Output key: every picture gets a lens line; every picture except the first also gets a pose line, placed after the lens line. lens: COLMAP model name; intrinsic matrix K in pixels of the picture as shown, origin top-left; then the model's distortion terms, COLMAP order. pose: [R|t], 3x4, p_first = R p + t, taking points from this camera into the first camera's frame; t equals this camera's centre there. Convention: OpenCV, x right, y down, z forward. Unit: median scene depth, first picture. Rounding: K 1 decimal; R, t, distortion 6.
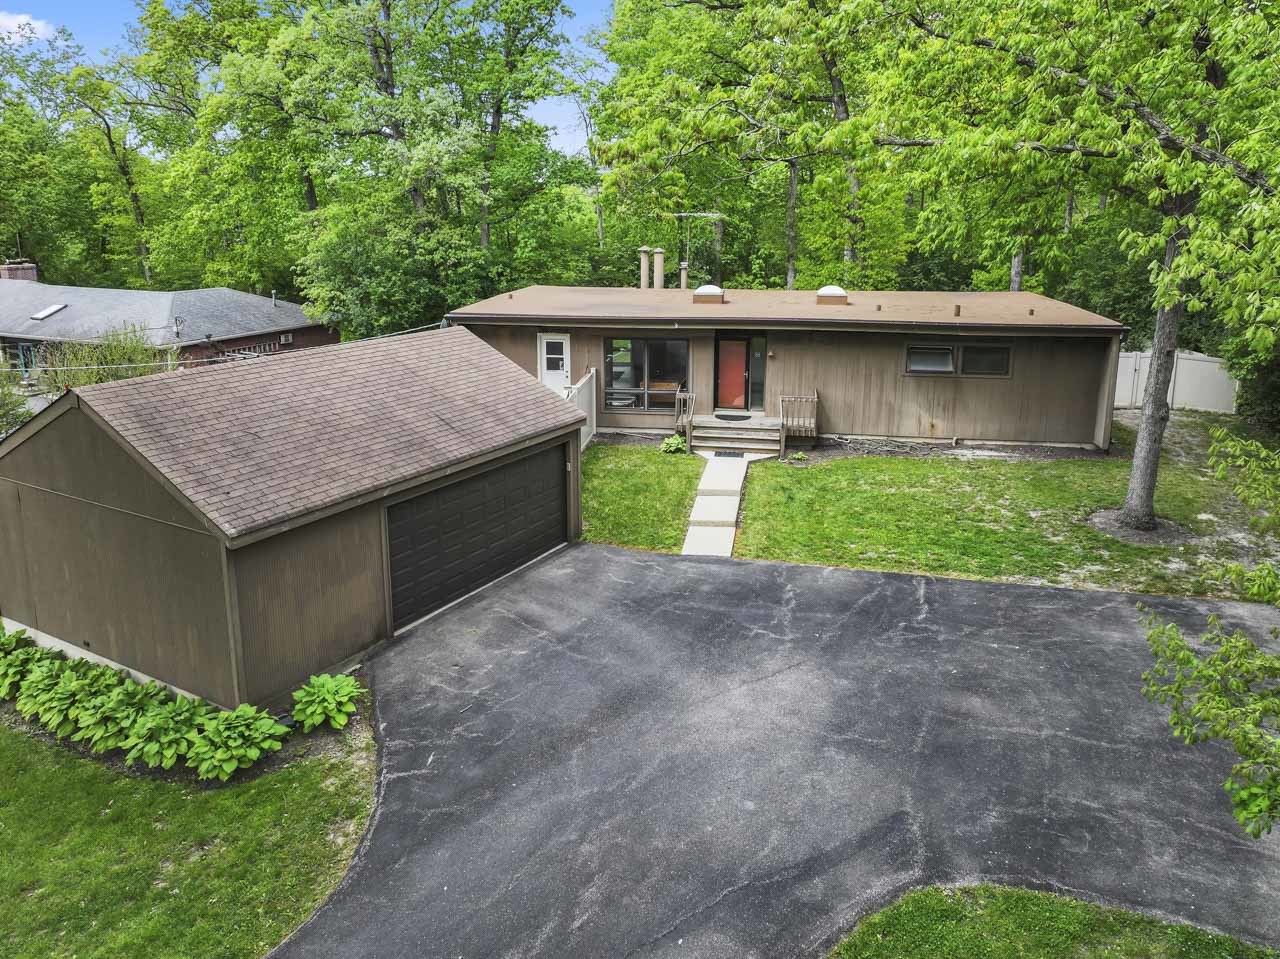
lens RADIAL K [[907.5, 0, 603.0], [0, 907.5, 479.8], [0, 0, 1]] dist [0.002439, -0.001107]
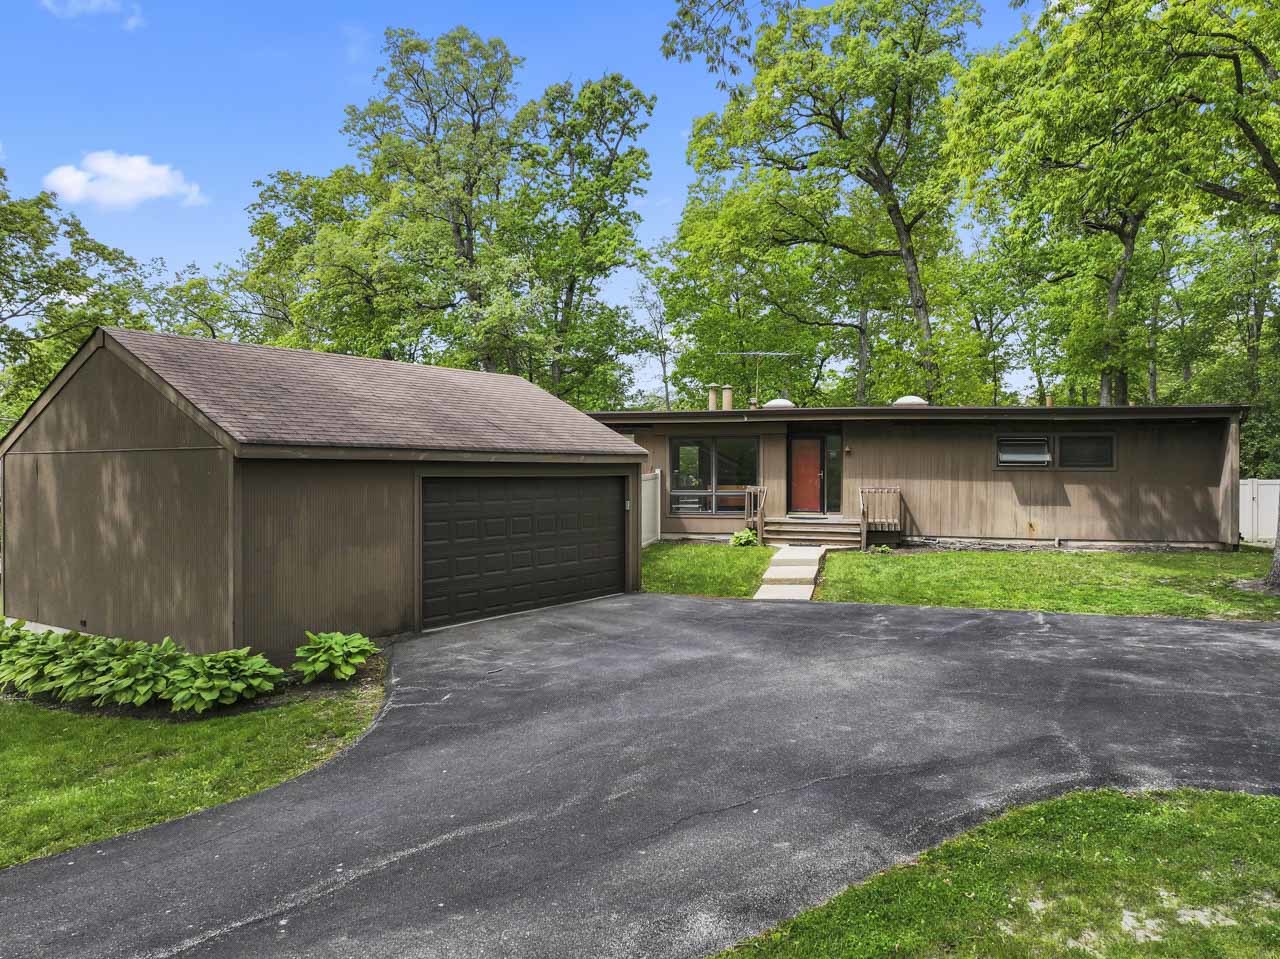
lens RADIAL K [[928.3, 0, 599.4], [0, 928.3, 480.1], [0, 0, 1]] dist [-0.003033, 0.010075]
pose [[0.996942, 0.009661, -0.077551, 0.008881], [-0.024818, 0.980101, -0.196942, 0.221752], [0.074105, 0.198265, 0.977343, 0.121266]]
